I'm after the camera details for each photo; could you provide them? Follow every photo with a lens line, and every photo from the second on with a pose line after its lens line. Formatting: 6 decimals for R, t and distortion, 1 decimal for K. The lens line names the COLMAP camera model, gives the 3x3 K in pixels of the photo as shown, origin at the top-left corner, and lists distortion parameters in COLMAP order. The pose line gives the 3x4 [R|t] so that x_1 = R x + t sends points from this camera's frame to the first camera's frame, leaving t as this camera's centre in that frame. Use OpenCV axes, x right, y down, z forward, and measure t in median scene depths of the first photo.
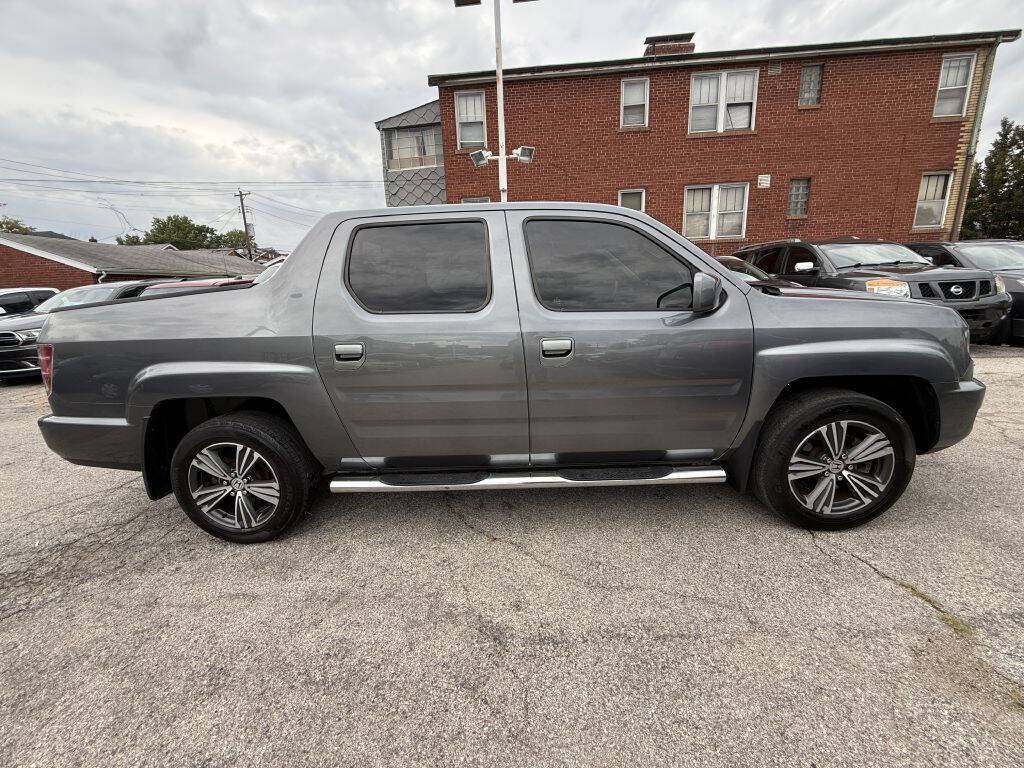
lens RADIAL K [[402.7, 0, 512.0], [0, 402.7, 384.0], [0, 0, 1]] dist [-0.001401, -0.000122]
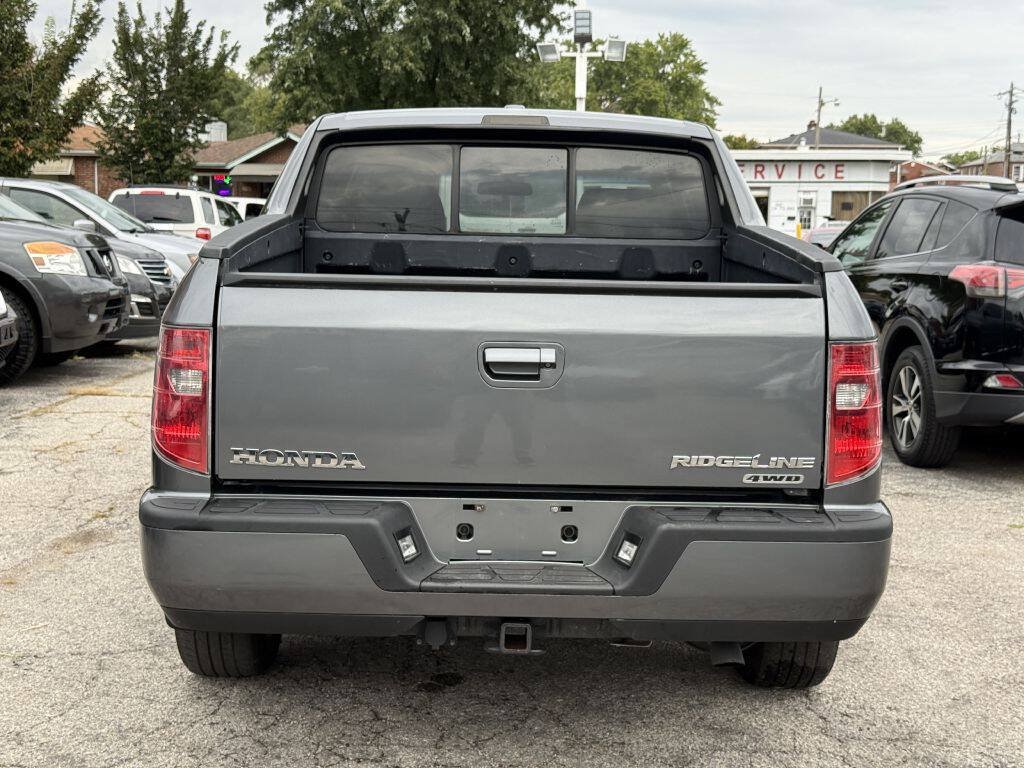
lens RADIAL K [[1438.5, 0, 516.1], [0, 1438.5, 385.3], [0, 0, 1]] dist [0.189836, -0.403982]
pose [[-0.062114, -0.065478, 0.995919, -0.519032], [0.218294, 0.972795, 0.077572, -0.050160], [-0.973904, 0.222222, -0.046131, 0.275118]]
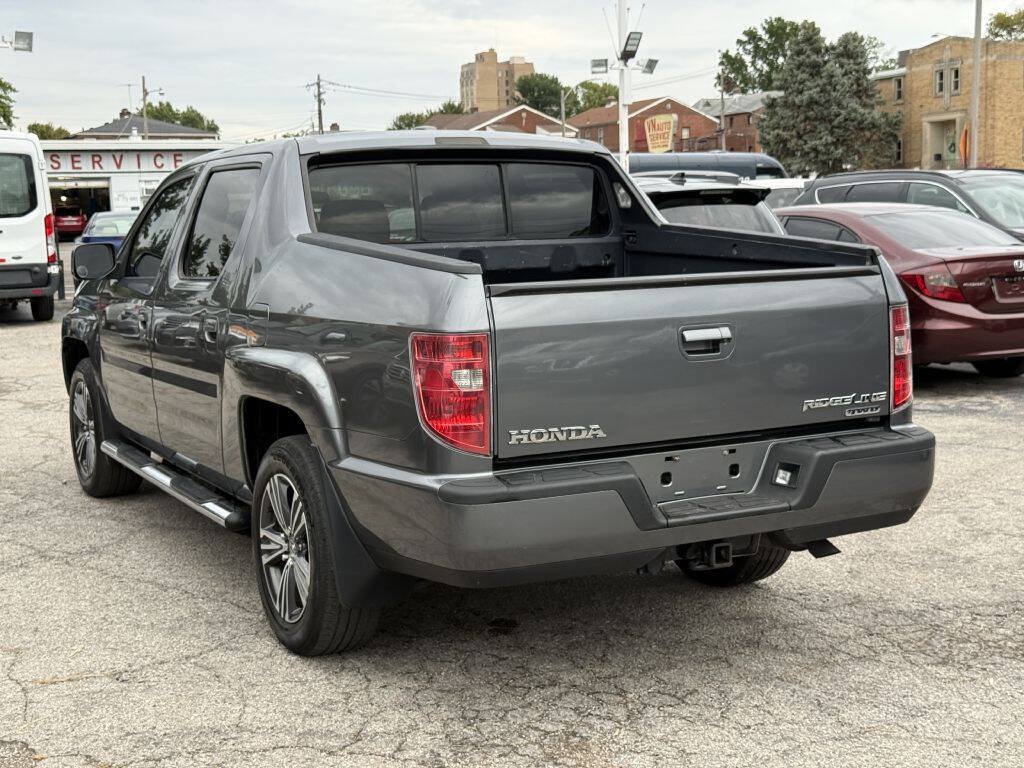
lens RADIAL K [[1438.5, 0, 516.1], [0, 1438.5, 385.3], [0, 0, 1]] dist [0.189836, -0.403982]
pose [[-0.507031, -0.045009, 0.860752, -0.524204], [0.249169, 0.948344, 0.196364, -0.106647], [-0.825127, 0.314035, -0.469625, 0.481071]]
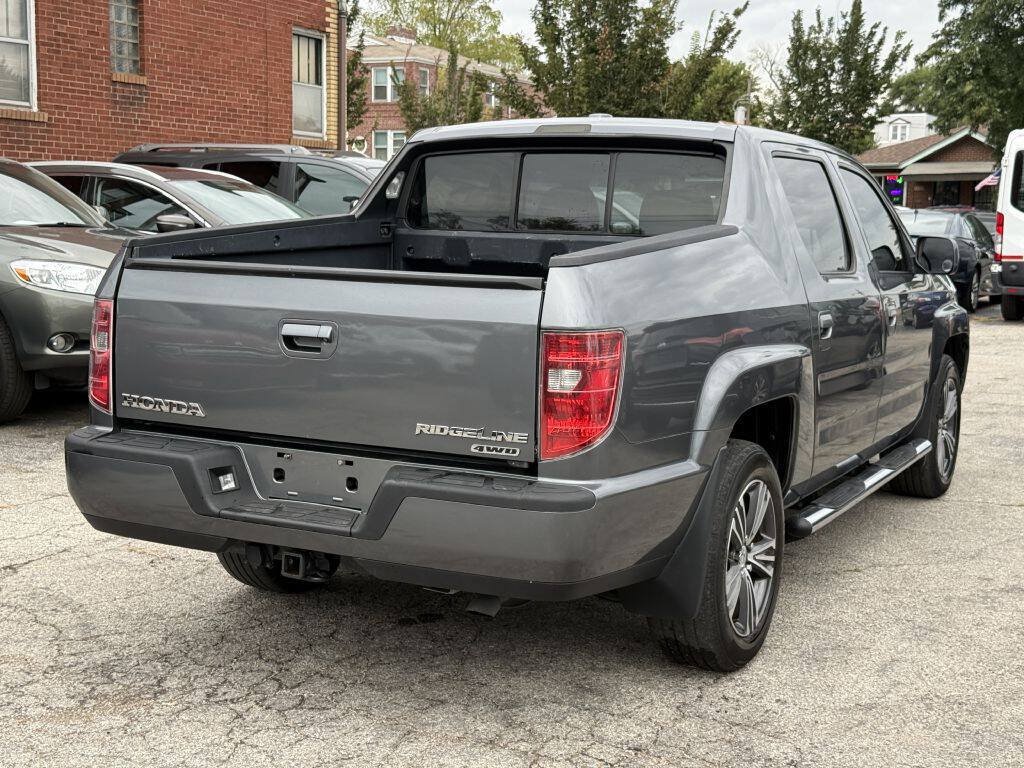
lens RADIAL K [[1438.5, 0, 516.1], [0, 1438.5, 385.3], [0, 0, 1]] dist [0.189836, -0.403982]
pose [[0.418517, -0.053948, 0.906605, -0.525895], [0.172957, 0.984700, -0.021247, -0.003440], [-0.891588, 0.165696, 0.421445, 0.066156]]
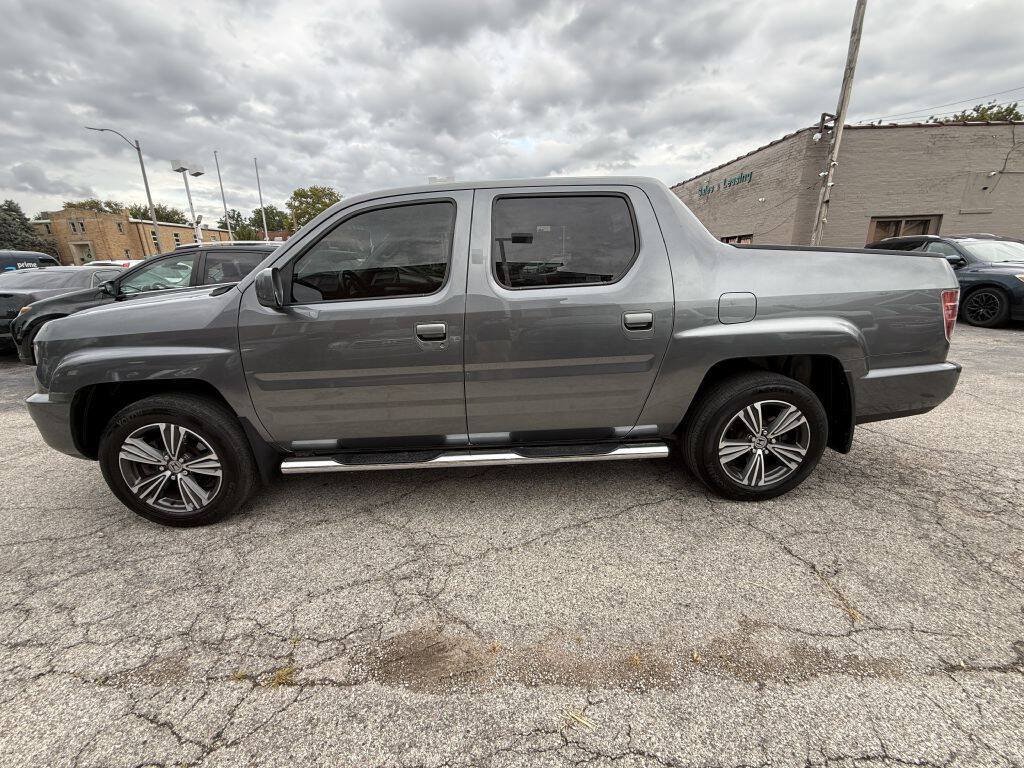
lens RADIAL K [[402.7, 0, 512.0], [0, 402.7, 384.0], [0, 0, 1]] dist [-0.001401, -0.000122]
pose [[-0.993462, 0.096211, -0.061462, 0.006082], [0.052329, 0.862210, 0.503841, -0.121035], [0.101468, 0.497330, -0.861607, 0.489495]]
